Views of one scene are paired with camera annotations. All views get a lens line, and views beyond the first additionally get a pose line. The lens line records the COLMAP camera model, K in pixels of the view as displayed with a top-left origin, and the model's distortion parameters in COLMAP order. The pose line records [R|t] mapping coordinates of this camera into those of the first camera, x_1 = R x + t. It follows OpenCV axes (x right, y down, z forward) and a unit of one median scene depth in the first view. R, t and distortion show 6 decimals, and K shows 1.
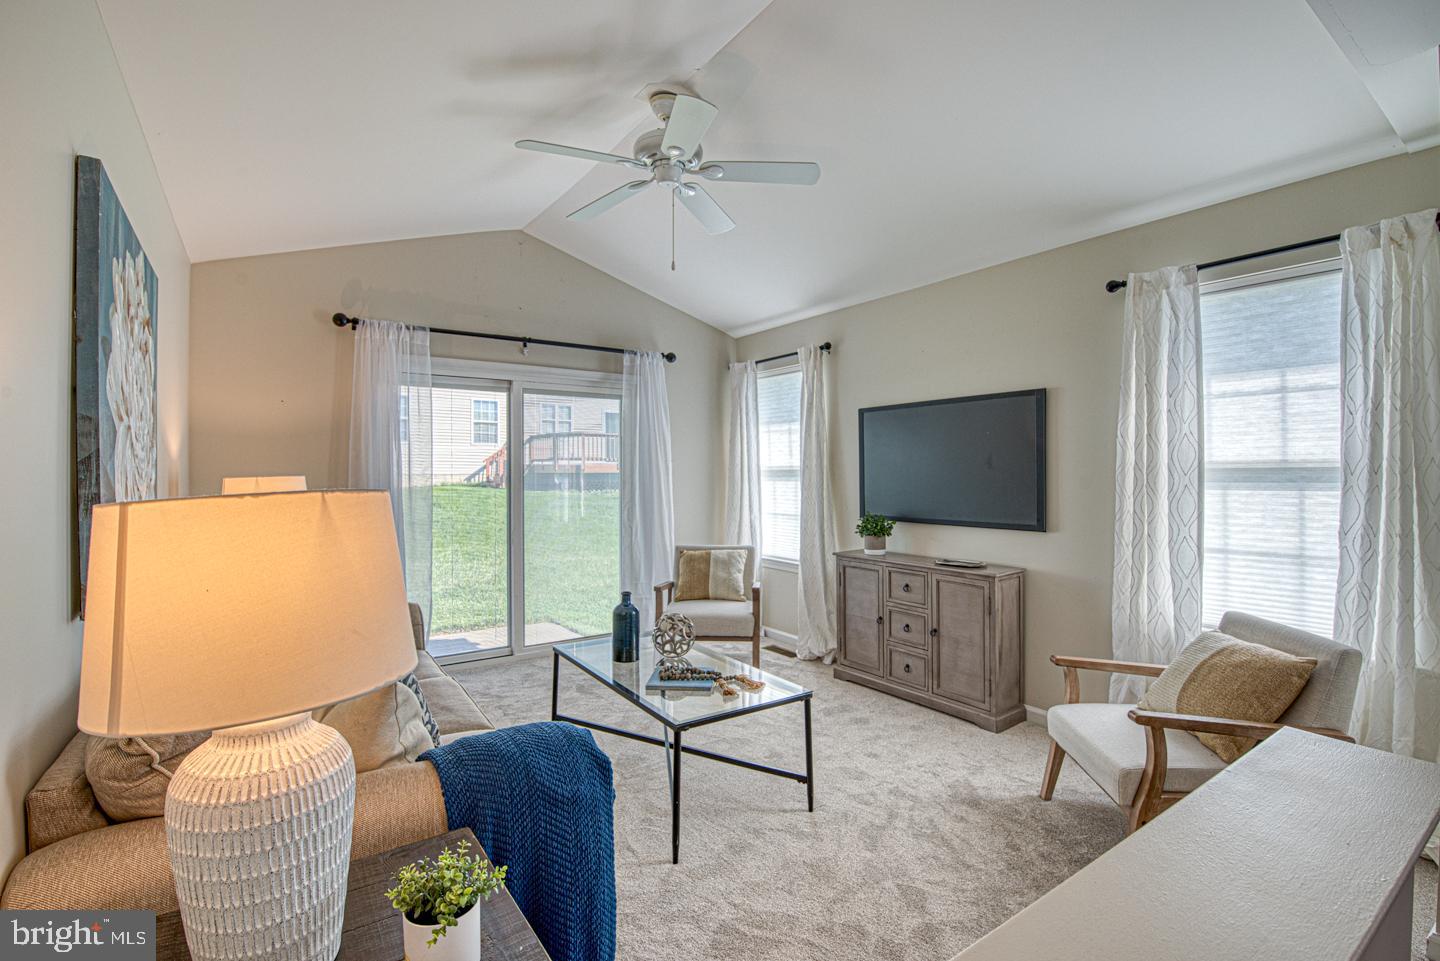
lens RADIAL K [[655.1, 0, 720.5], [0, 655.1, 480.1], [0, 0, 1]] dist [-0.027143, -0.000236]
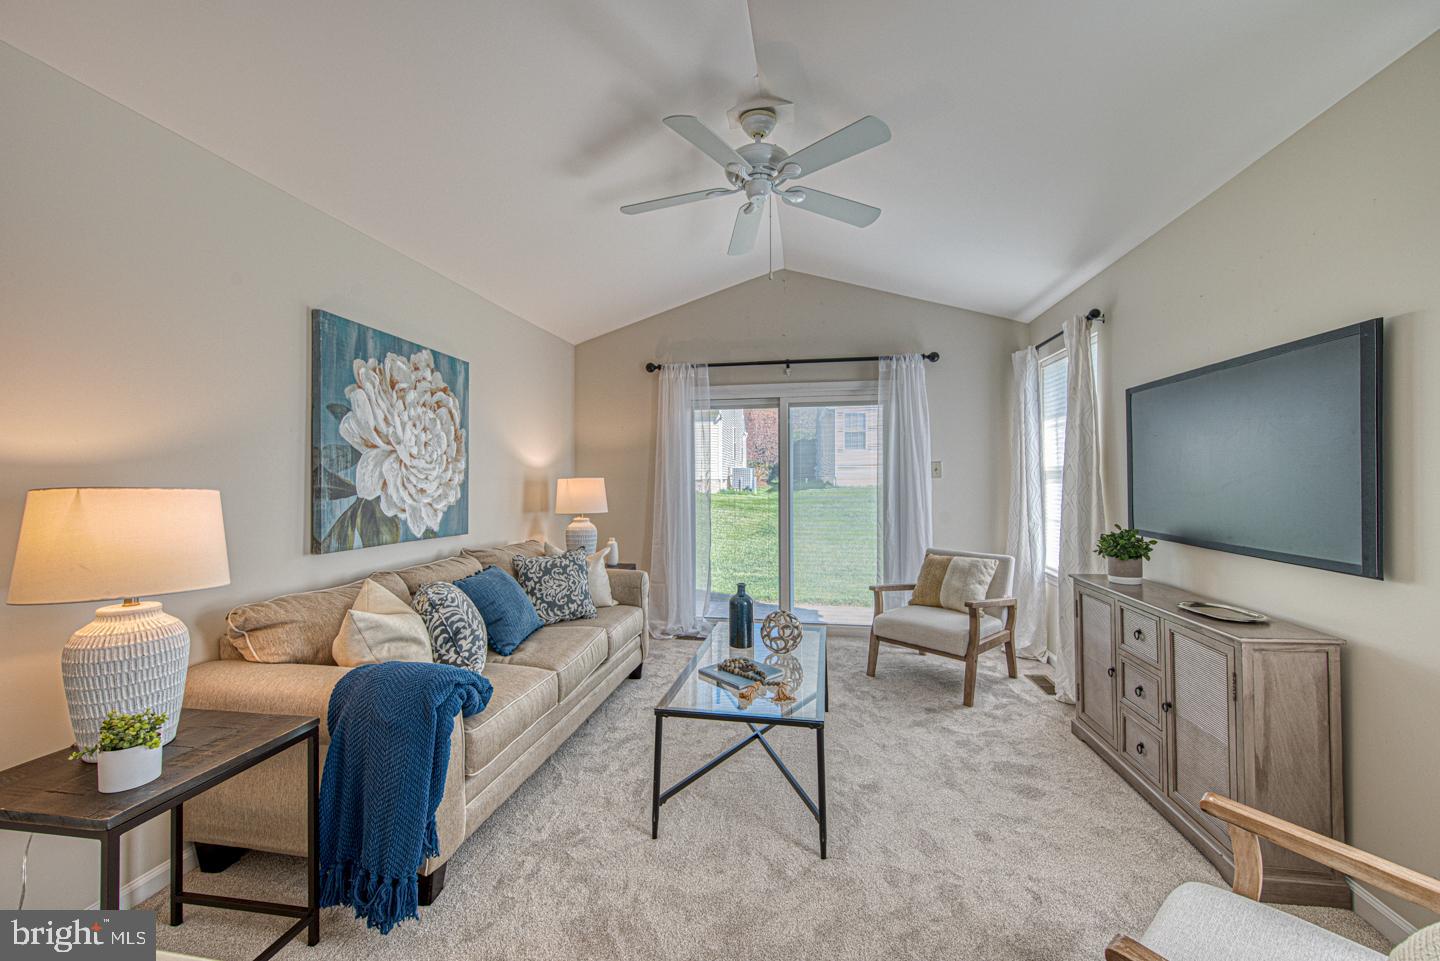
lens RADIAL K [[554.1, 0, 717.9], [0, 554.1, 480.8], [0, 0, 1]] dist [0.000549, -0.000598]
pose [[0.712561, 0.004297, -0.701597, 0.341905], [-0.004573, 0.999988, 0.001480, -0.001571], [0.701596, 0.002154, 0.712572, 0.220770]]
